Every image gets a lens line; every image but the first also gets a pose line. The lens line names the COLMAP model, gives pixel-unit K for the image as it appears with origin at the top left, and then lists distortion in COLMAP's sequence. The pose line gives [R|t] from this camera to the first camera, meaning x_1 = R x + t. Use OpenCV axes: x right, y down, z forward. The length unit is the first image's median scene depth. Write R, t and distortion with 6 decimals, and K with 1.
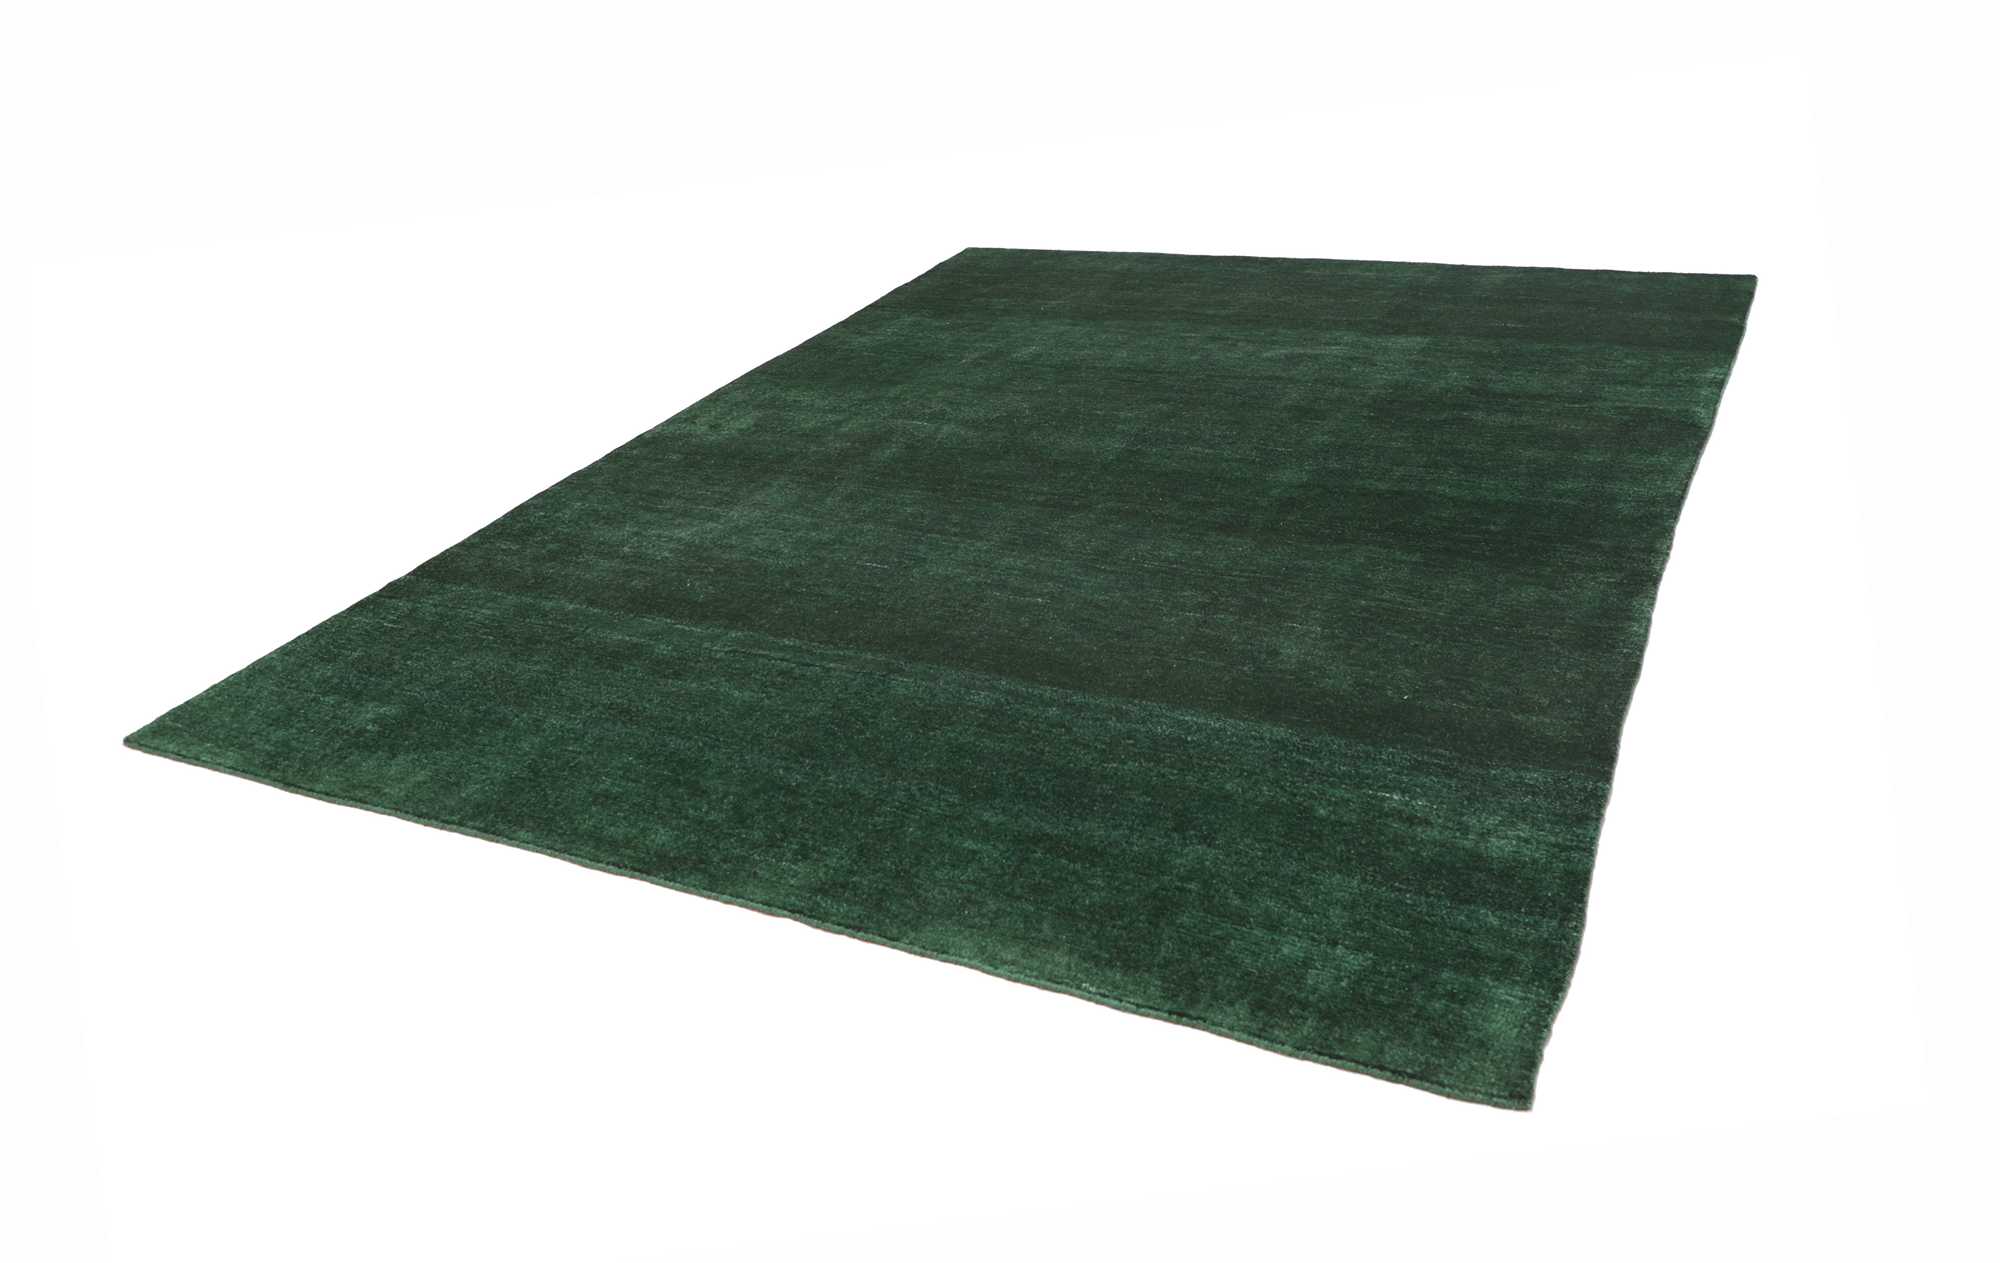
lens RADIAL K [[1315.7, 0, 1002.6], [0, 1315.7, 621.5], [0, 0, 1]] dist [-0.021190, 0.001016]
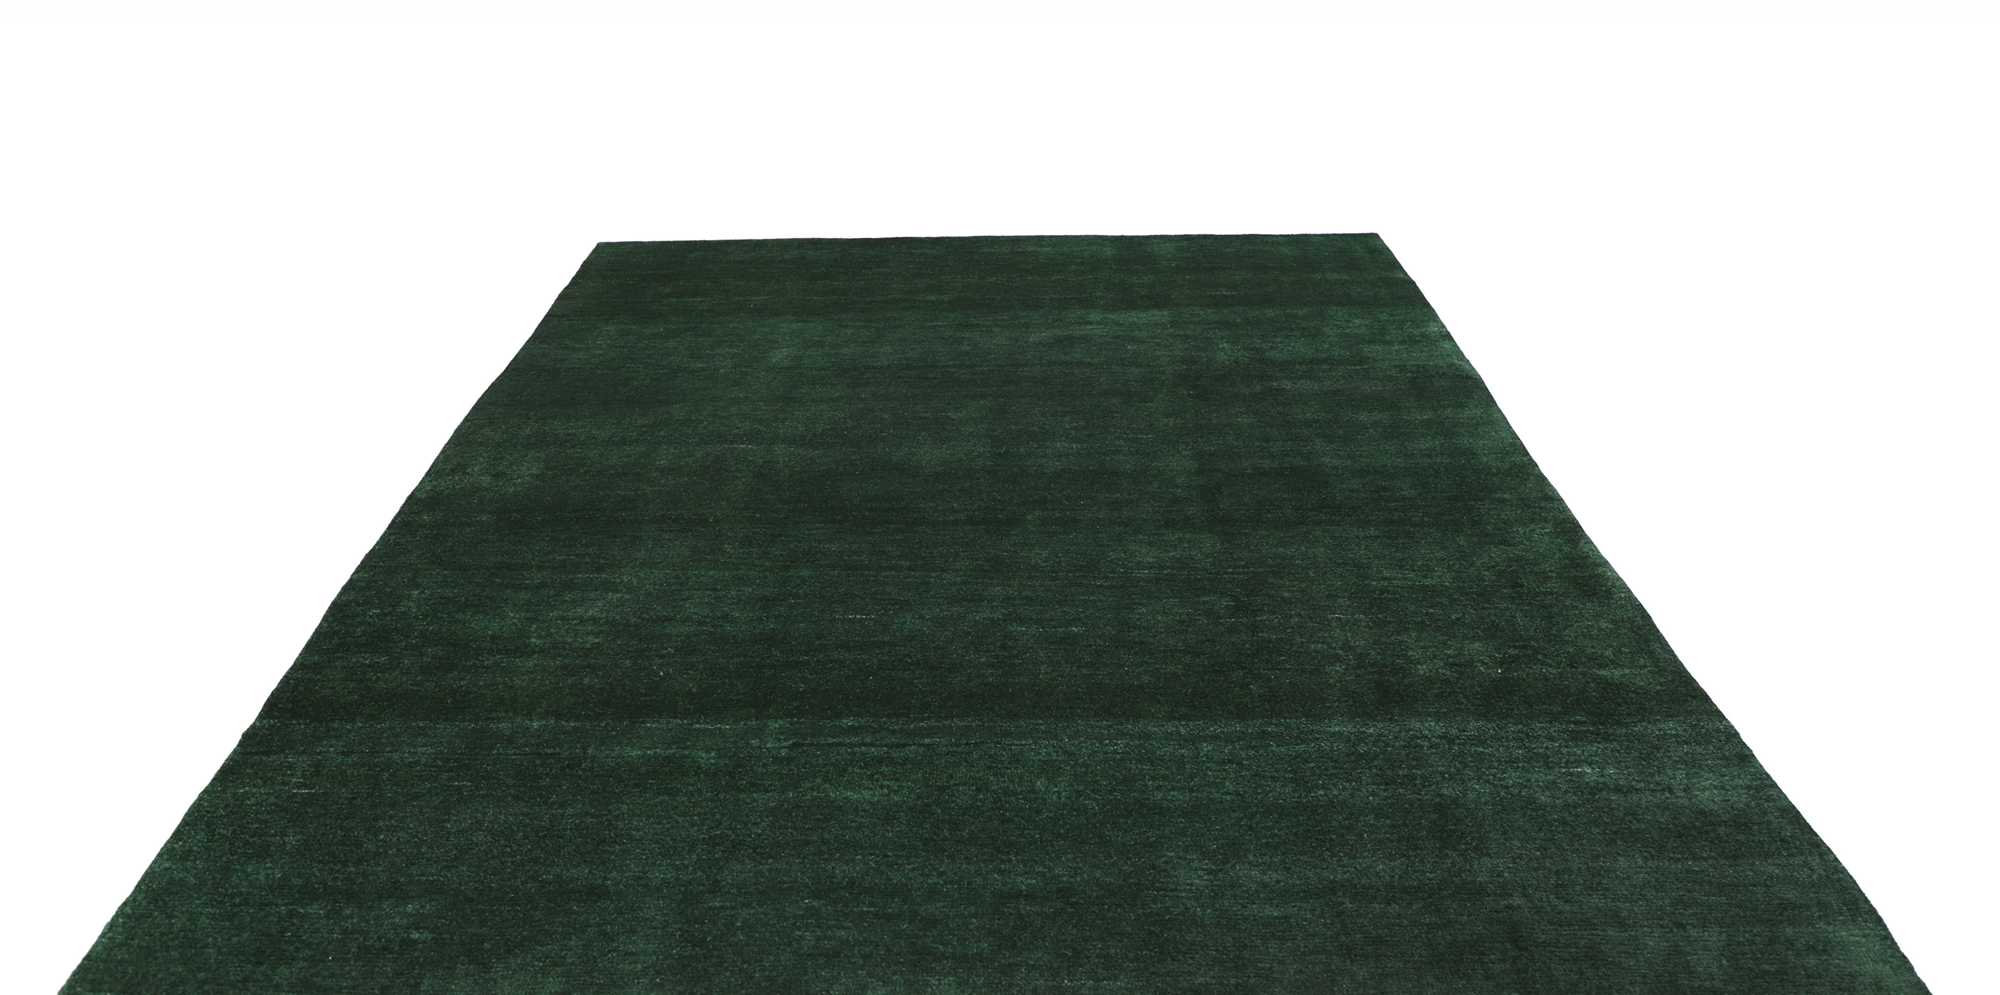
lens RADIAL K [[1394.3, 0, 1000.2], [0, 1394.3, 505.0], [0, 0, 1]] dist [-0.035119, 0.001797]
pose [[0.919926, -0.115927, 0.374563, -0.293597], [0.143177, 0.988644, -0.045656, -0.050877], [-0.365016, 0.095628, 0.926077, 0.087405]]
